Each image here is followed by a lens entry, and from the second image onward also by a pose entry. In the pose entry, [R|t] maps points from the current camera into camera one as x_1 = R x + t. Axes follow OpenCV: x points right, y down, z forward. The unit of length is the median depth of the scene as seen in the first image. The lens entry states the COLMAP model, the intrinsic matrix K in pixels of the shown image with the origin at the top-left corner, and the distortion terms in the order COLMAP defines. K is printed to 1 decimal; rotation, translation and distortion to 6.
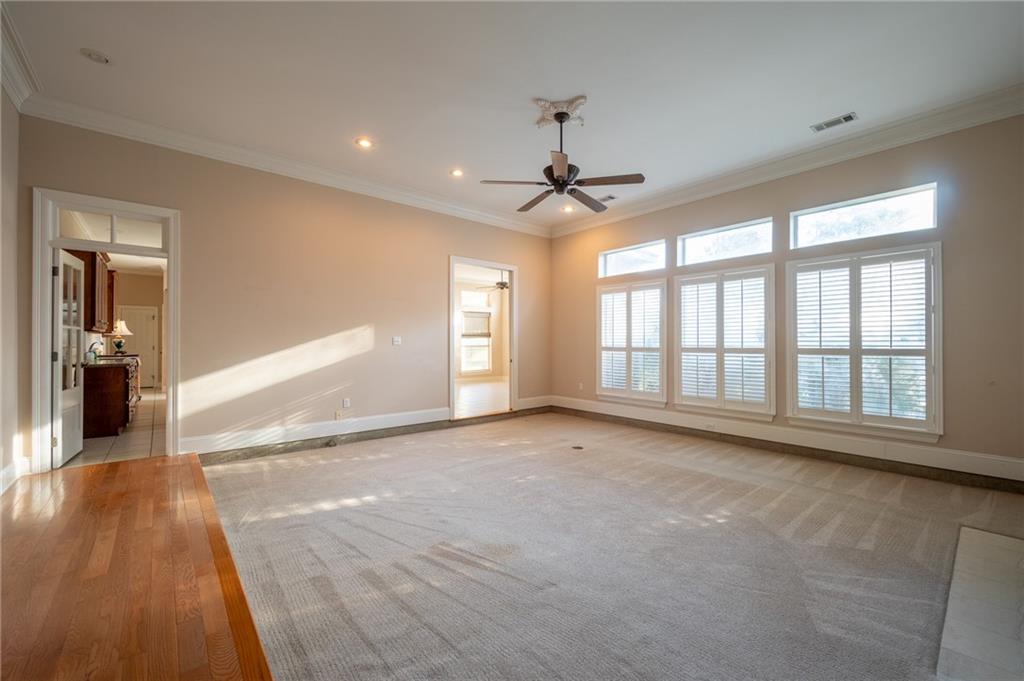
lens RADIAL K [[414.6, 0, 509.5], [0, 414.6, 340.5], [0, 0, 1]] dist [0.003779, 0.000038]
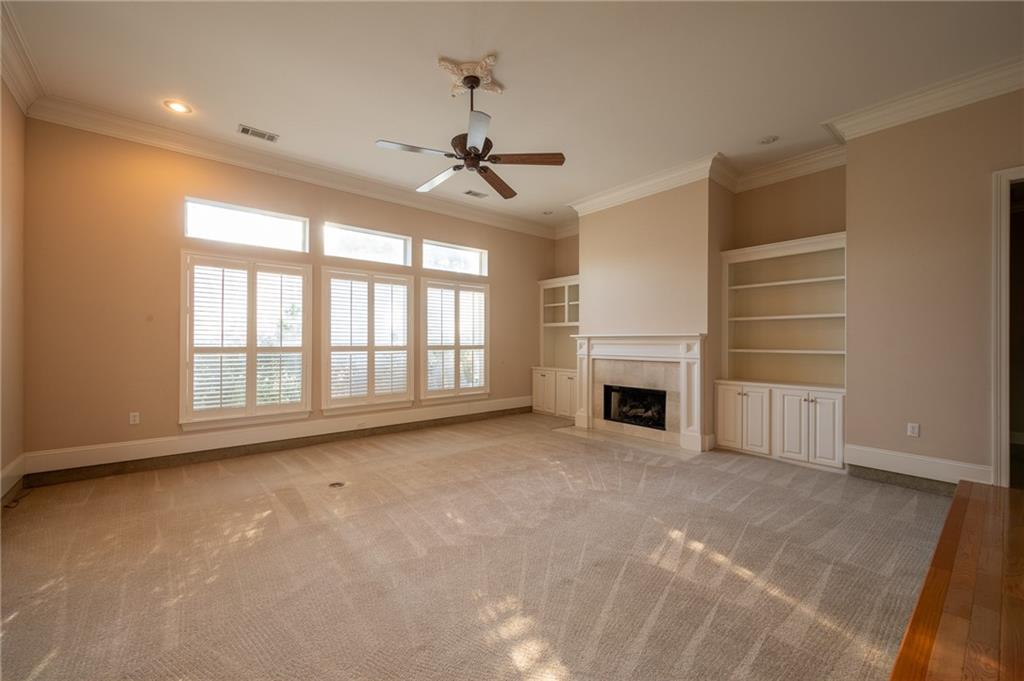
lens RADIAL K [[414.6, 0, 517.1], [0, 414.6, 340.5], [0, 0, 1]] dist [0.003779, 0.000038]
pose [[-0.009129, 0.002680, 0.999955, -0.526434], [-0.006675, 0.999974, -0.002741, 0.004280], [-0.999936, -0.006700, -0.009111, 0.639888]]
